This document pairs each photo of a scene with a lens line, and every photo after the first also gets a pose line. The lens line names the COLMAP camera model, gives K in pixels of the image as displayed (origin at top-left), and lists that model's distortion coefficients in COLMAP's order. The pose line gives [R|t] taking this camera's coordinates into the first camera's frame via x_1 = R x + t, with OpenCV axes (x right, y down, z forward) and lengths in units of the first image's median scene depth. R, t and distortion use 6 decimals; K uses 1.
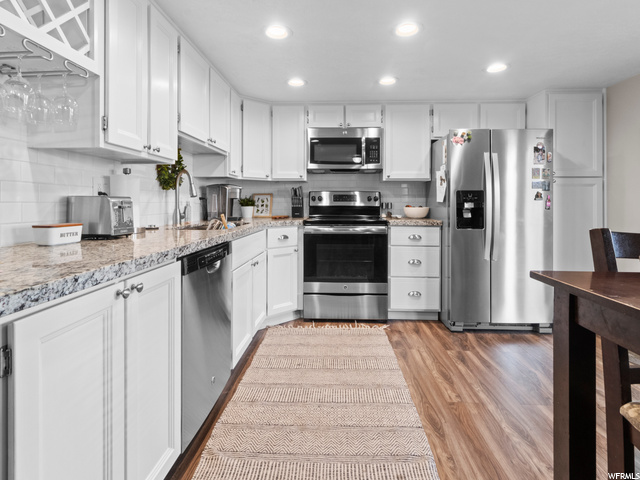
lens RADIAL K [[331.7, 0, 329.1], [0, 331.7, 201.9], [0, 0, 1]] dist [0.001028, -0.000095]
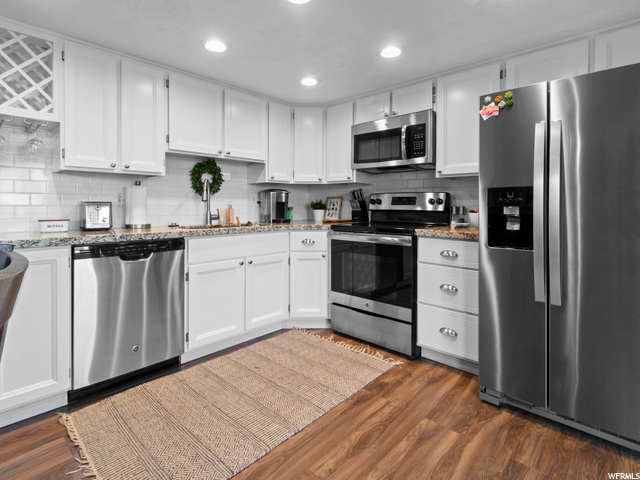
lens RADIAL K [[334.5, 0, 321.7], [0, 334.5, 207.9], [0, 0, 1]] dist [0.003007, 0.000583]
pose [[0.761381, 0.004481, -0.648290, 0.526123], [0.000452, 0.999972, 0.007442, -0.000343], [0.648305, -0.005960, 0.761357, 0.264484]]
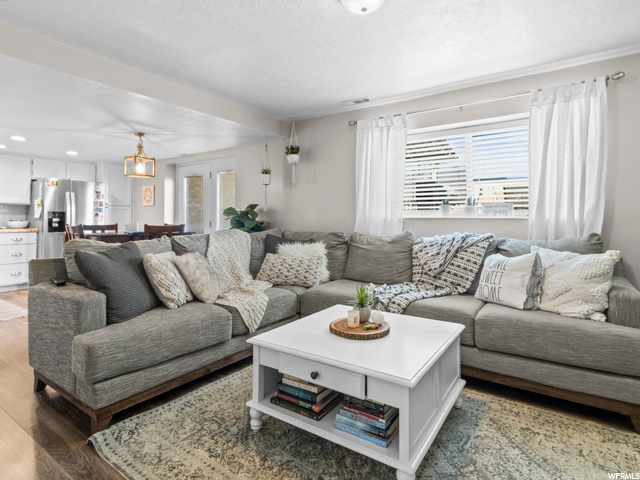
lens RADIAL K [[334.5, 0, 321.7], [0, 334.5, 207.9], [0, 0, 1]] dist [0.003007, 0.000583]
pose [[0.531357, 0.023658, 0.846817, -0.358861], [-0.000428, 0.999617, -0.027659, -0.004112], [-0.847148, 0.014335, 0.531164, -1.186801]]
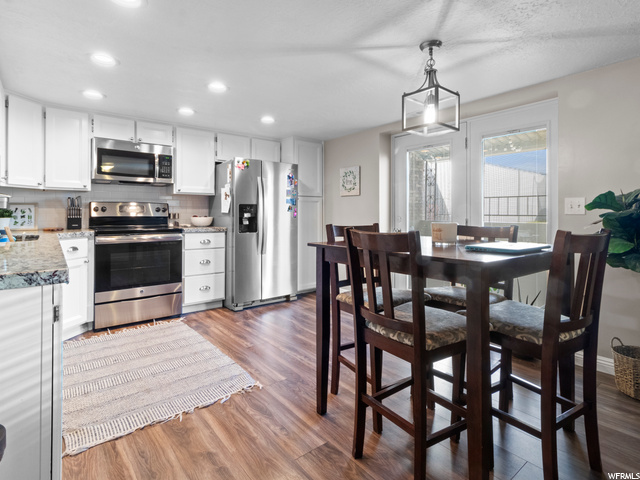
lens RADIAL K [[334.5, 0, 321.7], [0, 334.5, 207.9], [0, 0, 1]] dist [0.003007, 0.000583]
pose [[0.761686, 0.008446, 0.647892, -0.216513], [-0.000483, 0.999922, -0.012468, -0.002208], [-0.647947, 0.009184, 0.761630, -0.218900]]
